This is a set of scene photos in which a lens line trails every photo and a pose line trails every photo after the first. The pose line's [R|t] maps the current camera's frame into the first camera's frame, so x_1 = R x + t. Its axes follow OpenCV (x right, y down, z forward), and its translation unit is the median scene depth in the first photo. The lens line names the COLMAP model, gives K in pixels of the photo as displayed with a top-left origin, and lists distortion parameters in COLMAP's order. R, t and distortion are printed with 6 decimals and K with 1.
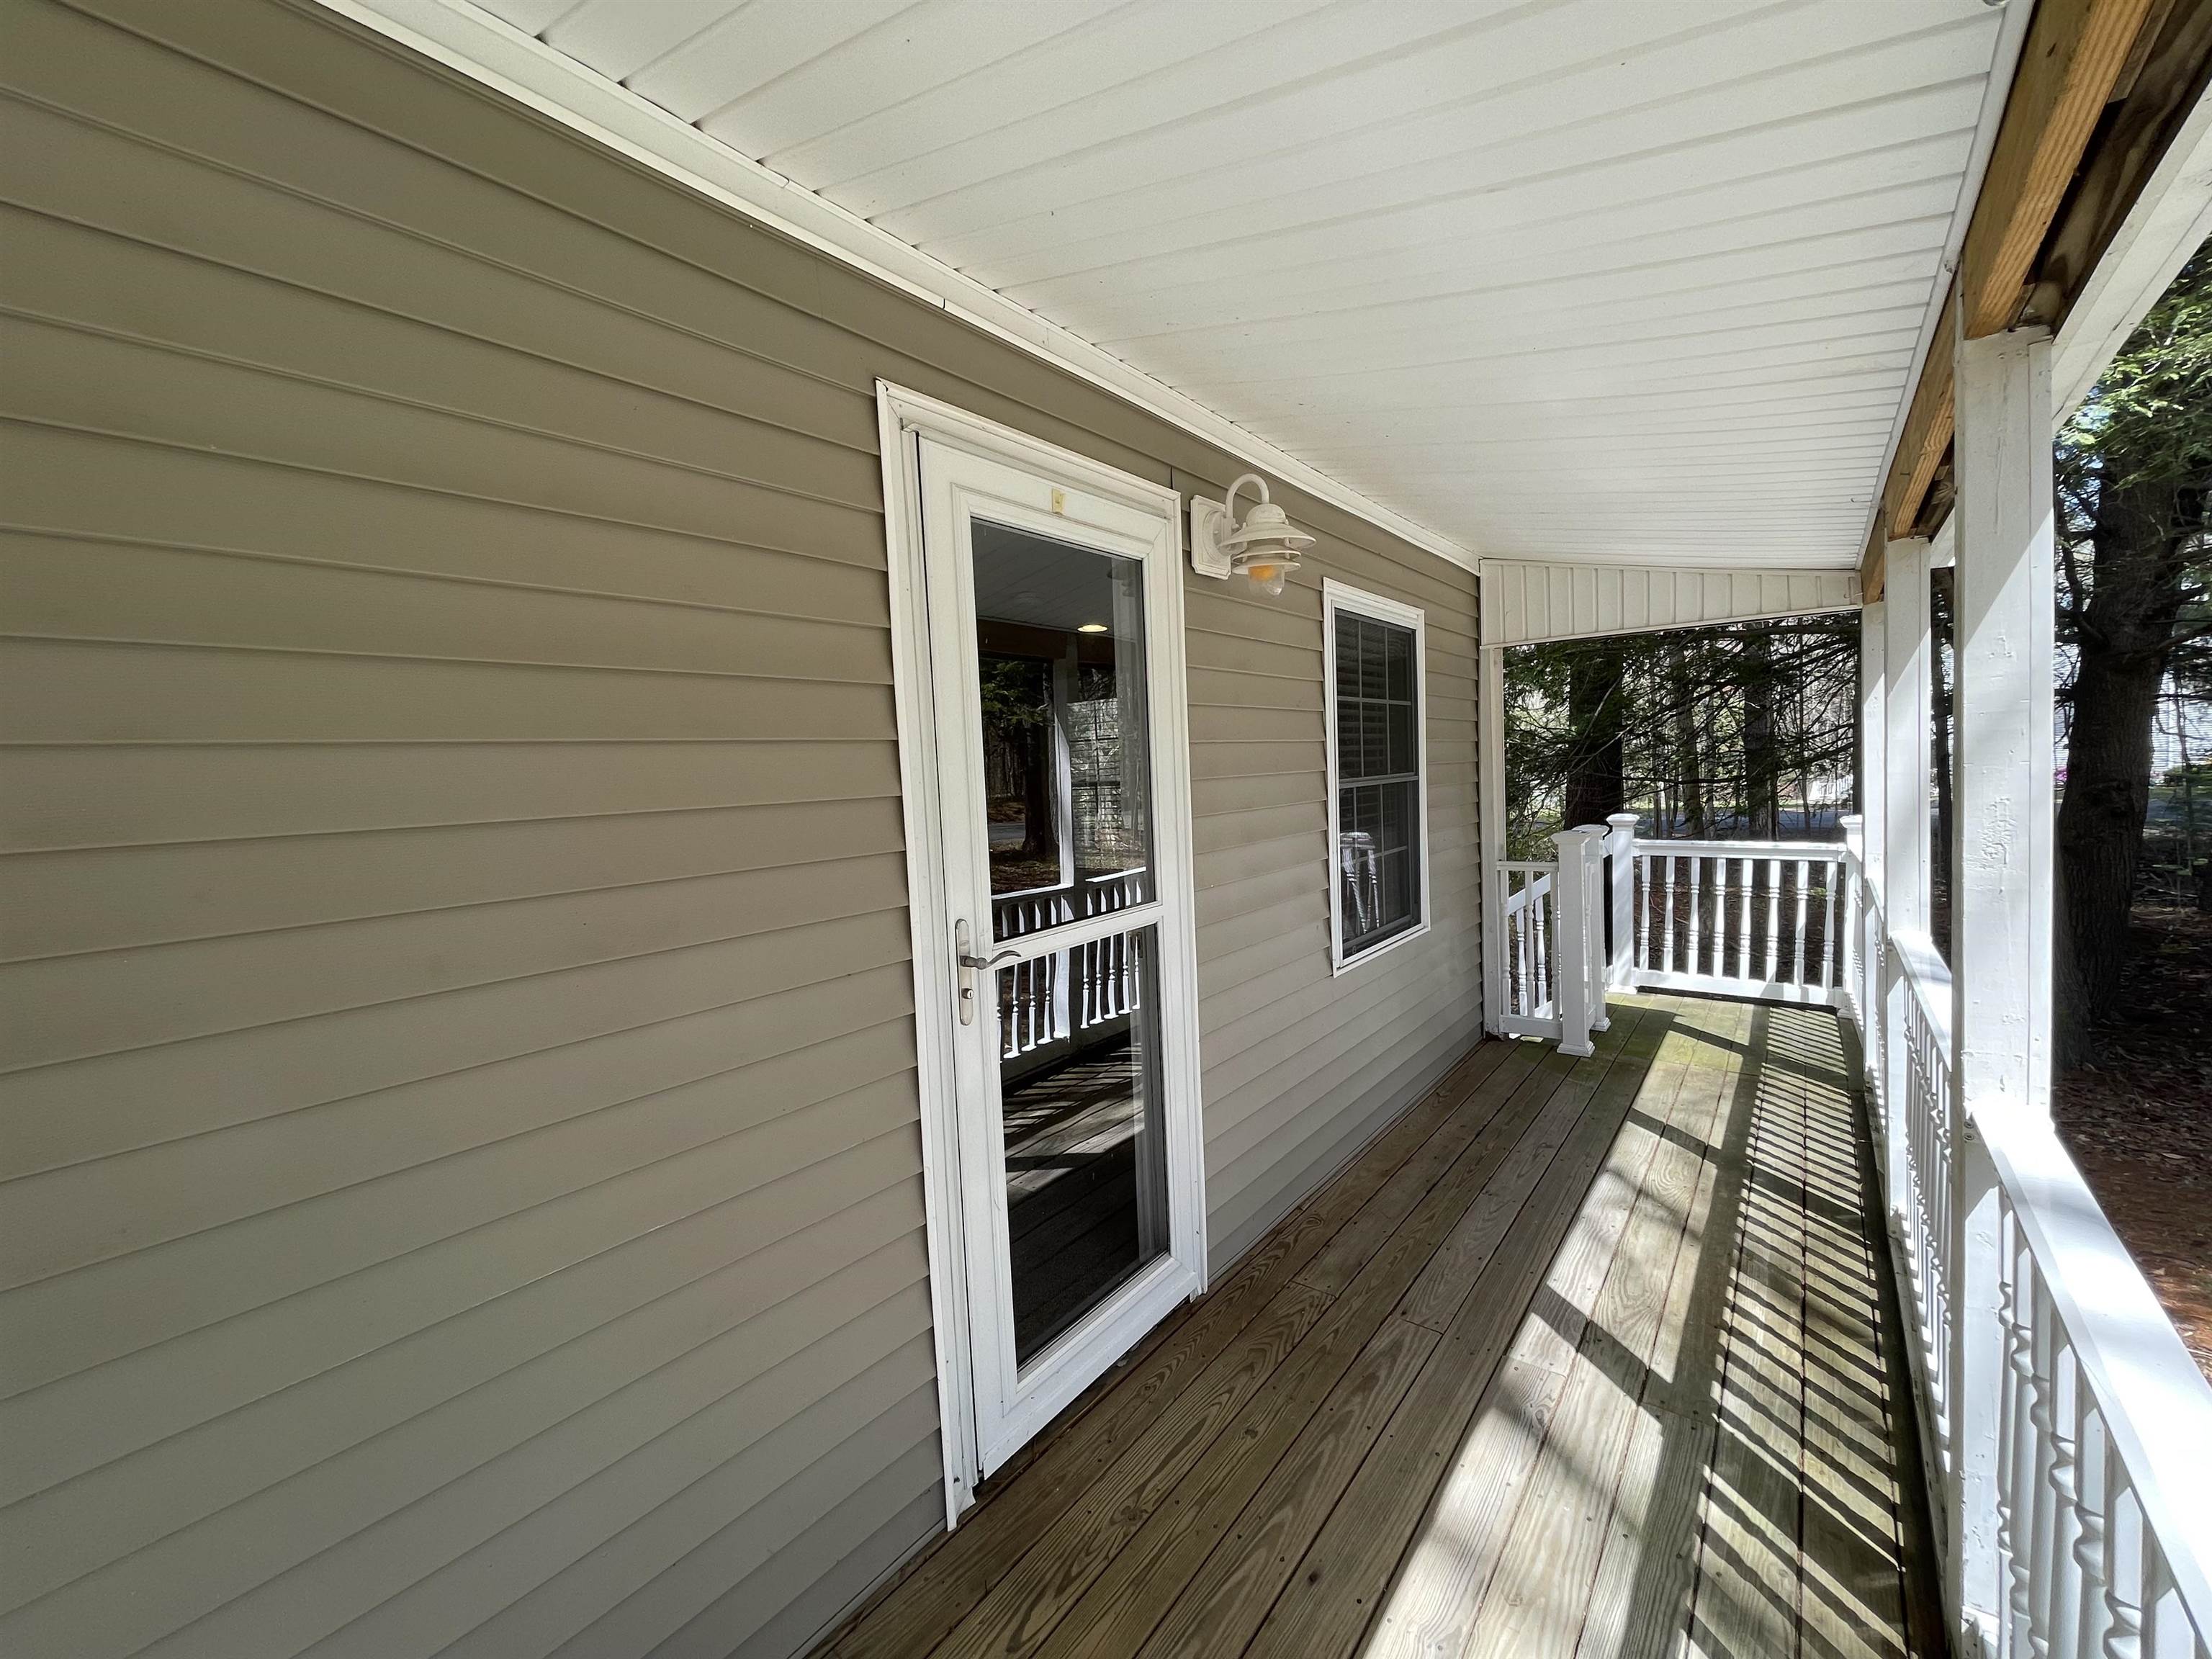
lens RADIAL K [[883.7, 0, 1102.7], [0, 883.7, 826.4], [0, 0, 1]] dist [-0.000553, 0.000453]
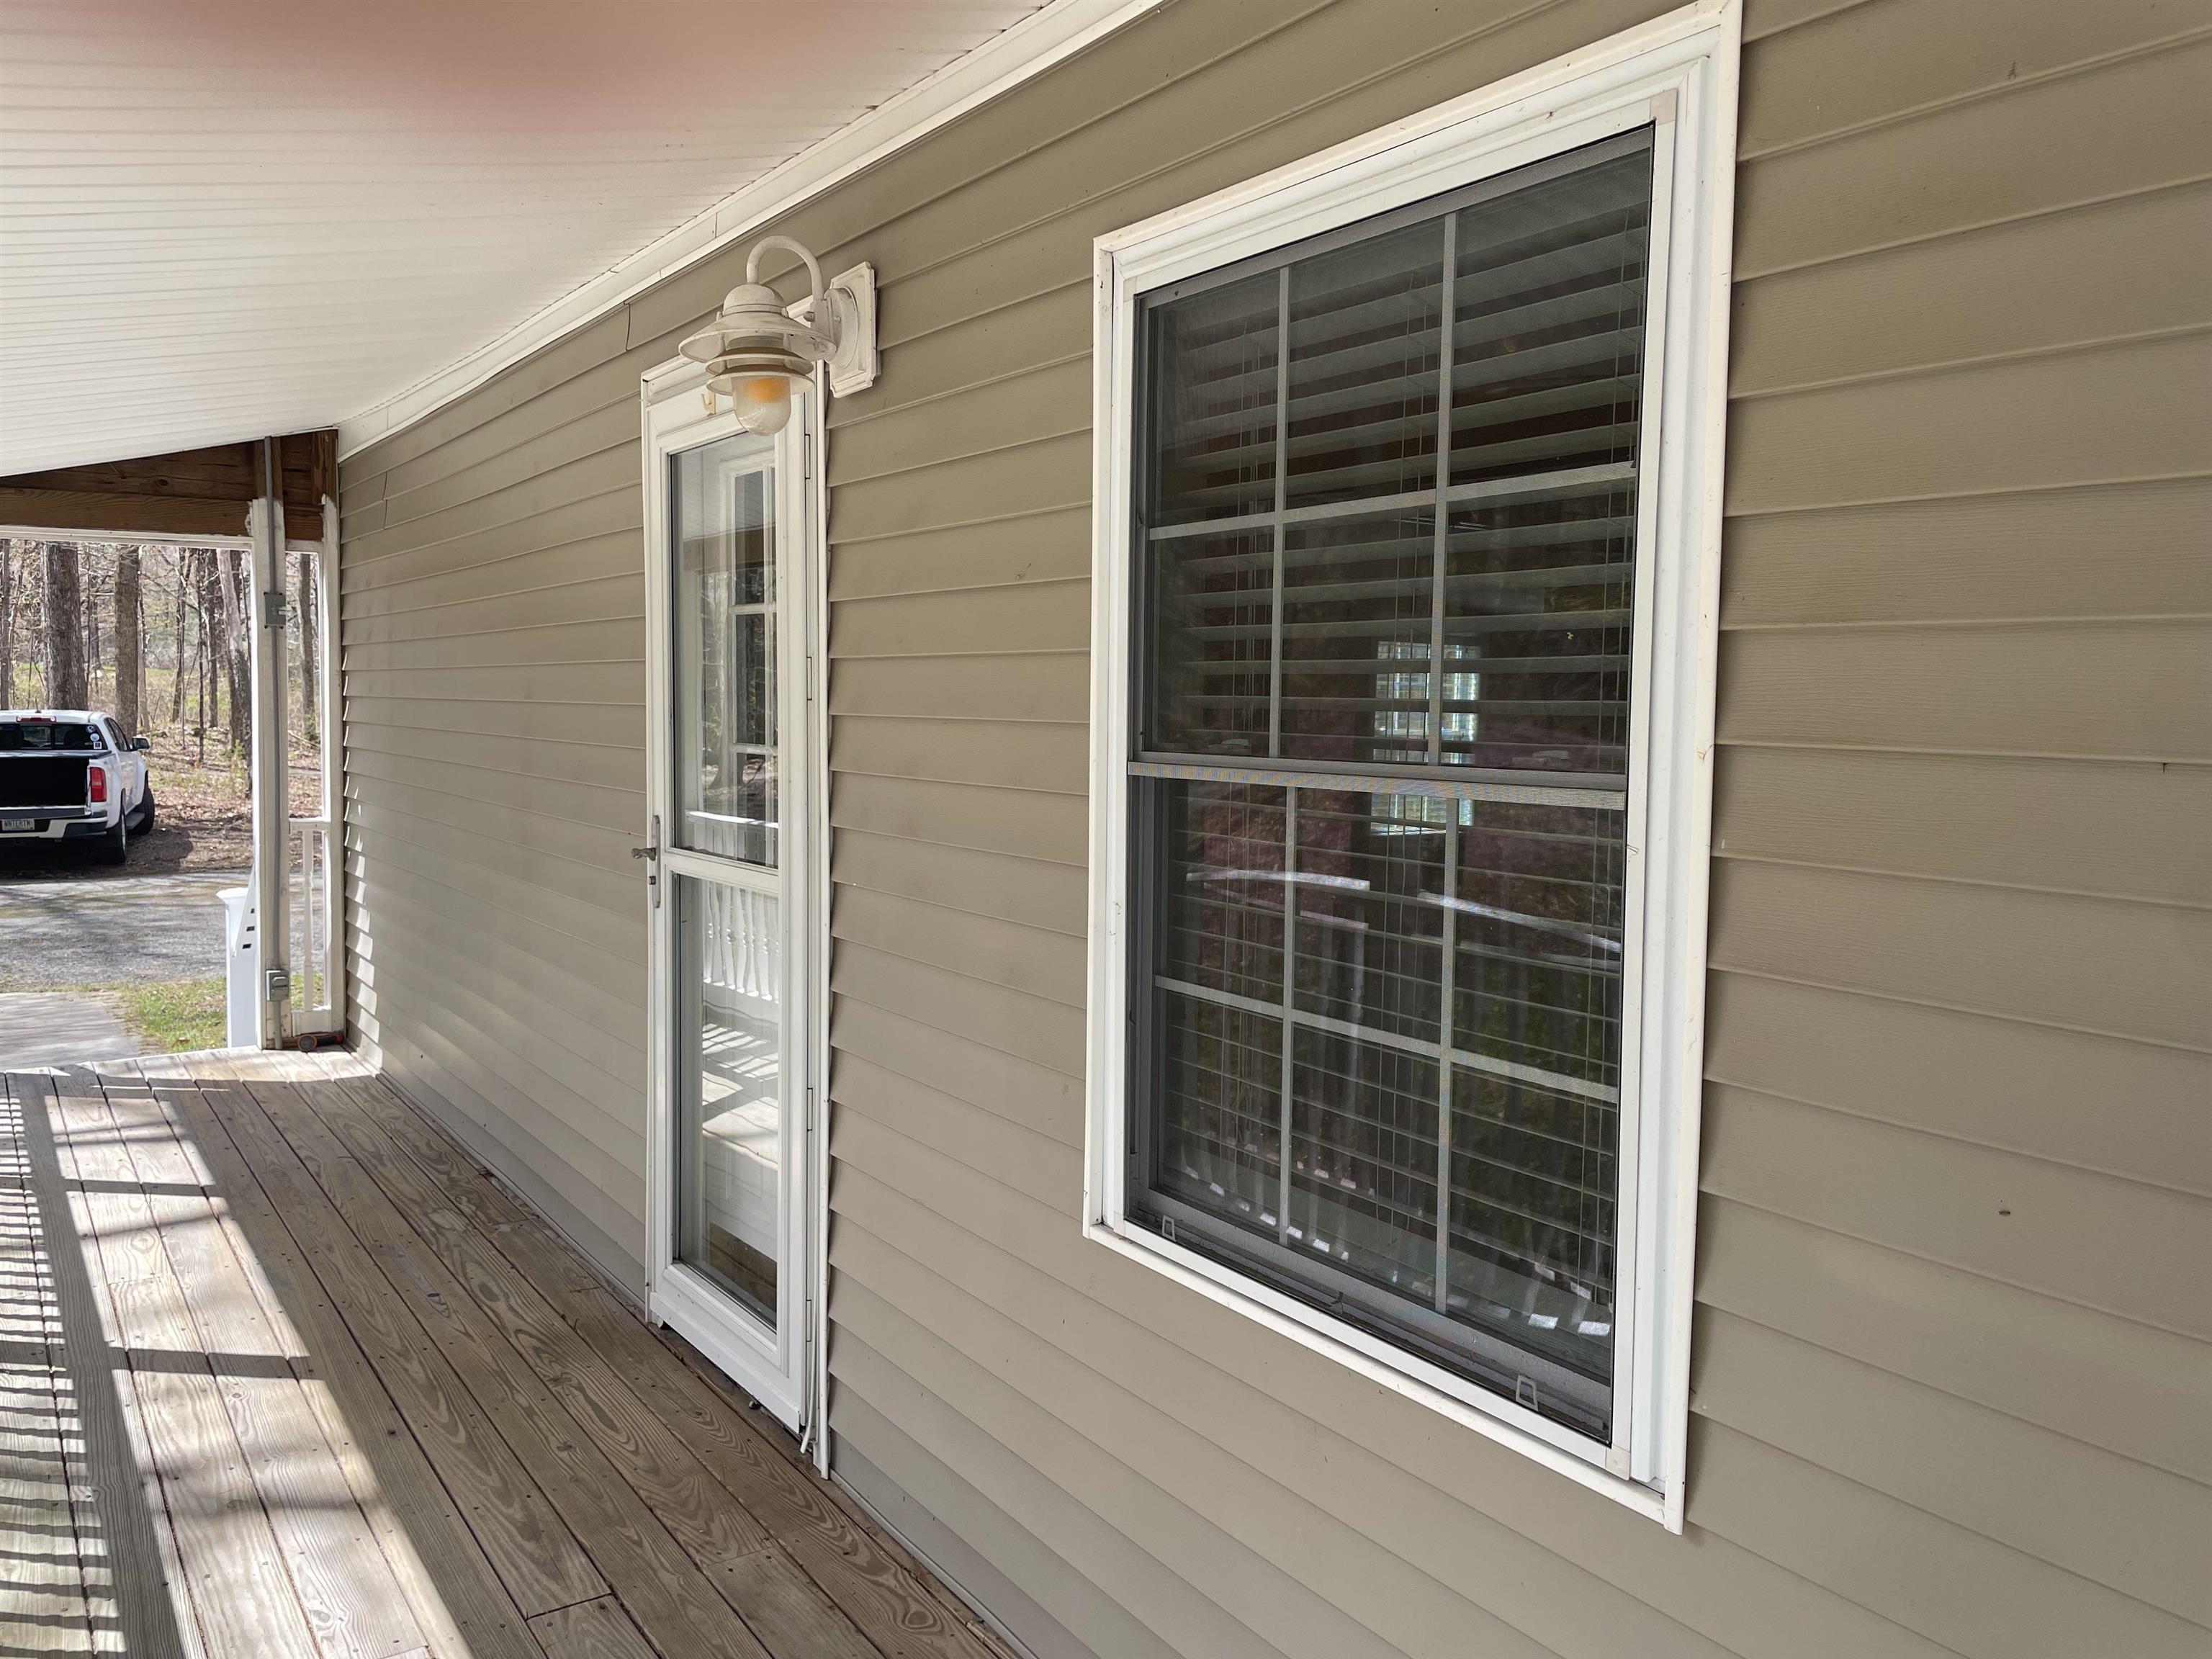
lens RADIAL K [[1743.8, 0, 1104.0], [0, 1743.8, 768.0], [0, 0, 1]] dist [0.147901, -0.137250]
pose [[-0.309643, 0.088471, -0.946728, 2.142190], [-0.054607, 0.992364, 0.110596, -0.274423], [0.949283, 0.085943, -0.302448, 2.619131]]
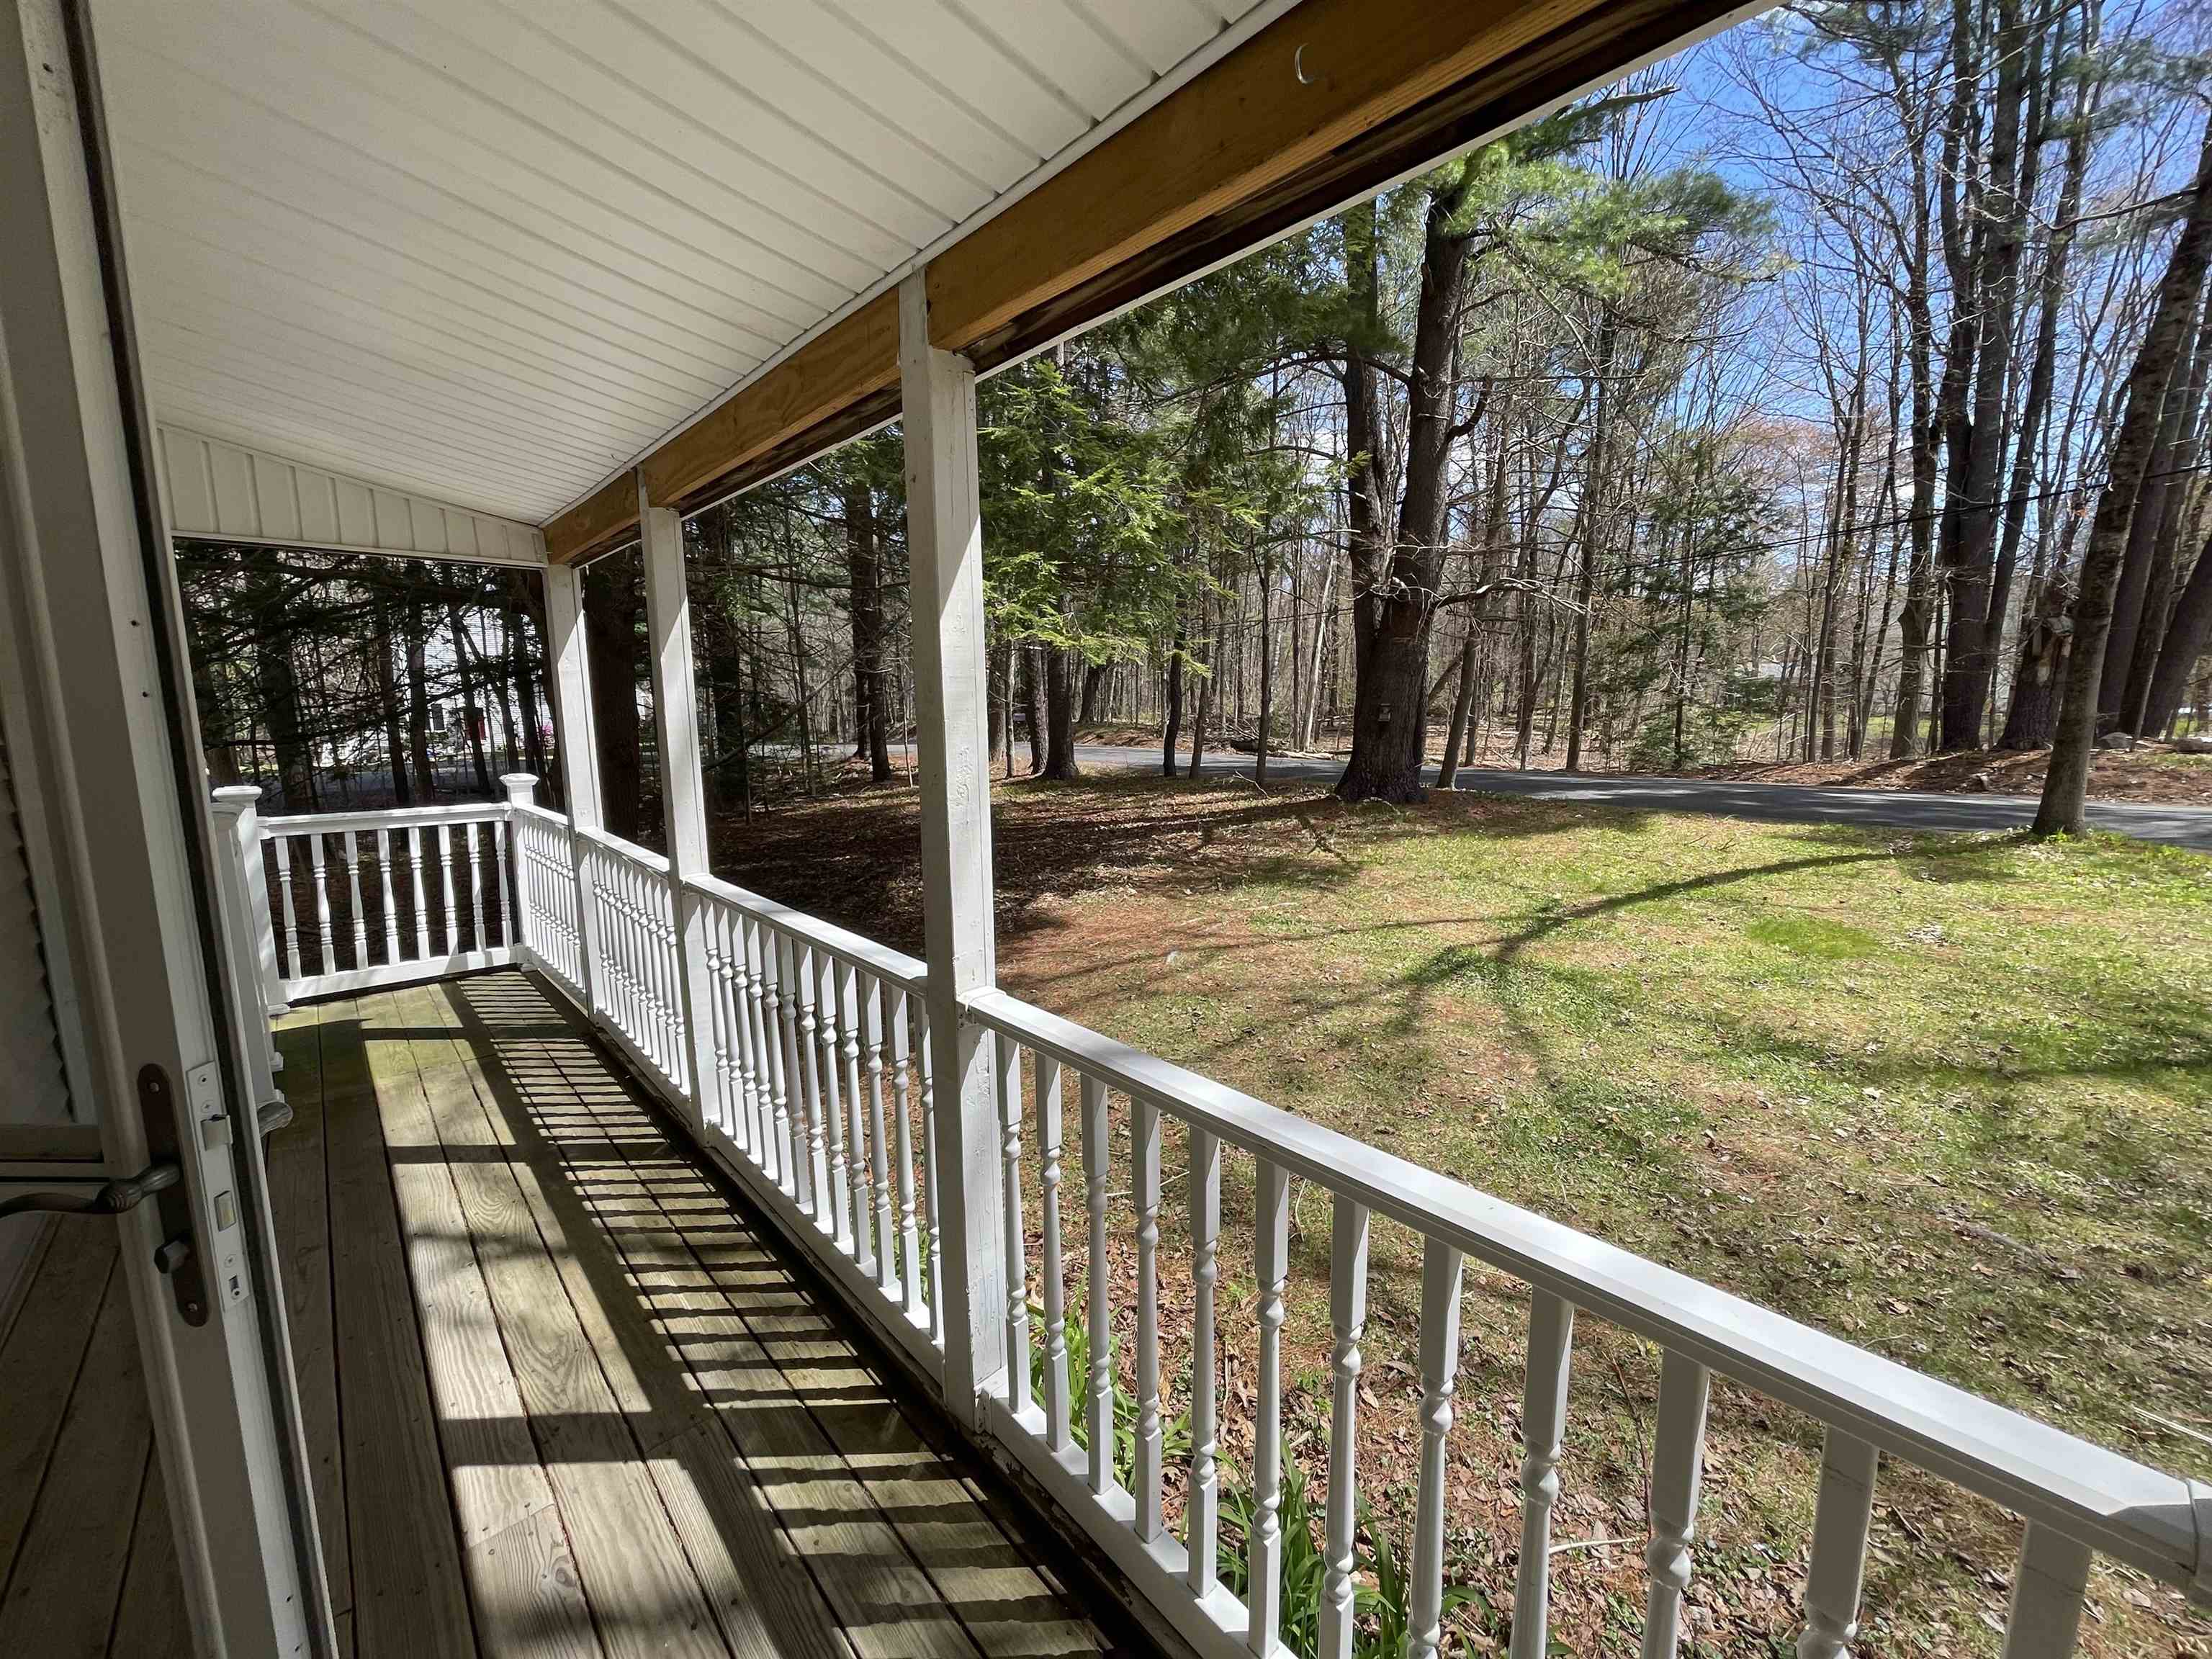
lens RADIAL K [[883.7, 0, 1102.7], [0, 883.7, 826.4], [0, 0, 1]] dist [-0.000553, 0.000453]
pose [[0.158111, -0.100515, 0.982292, -0.068115], [0.056863, 0.994081, 0.092568, -0.011524], [-0.985783, 0.041220, 0.162890, 0.235908]]
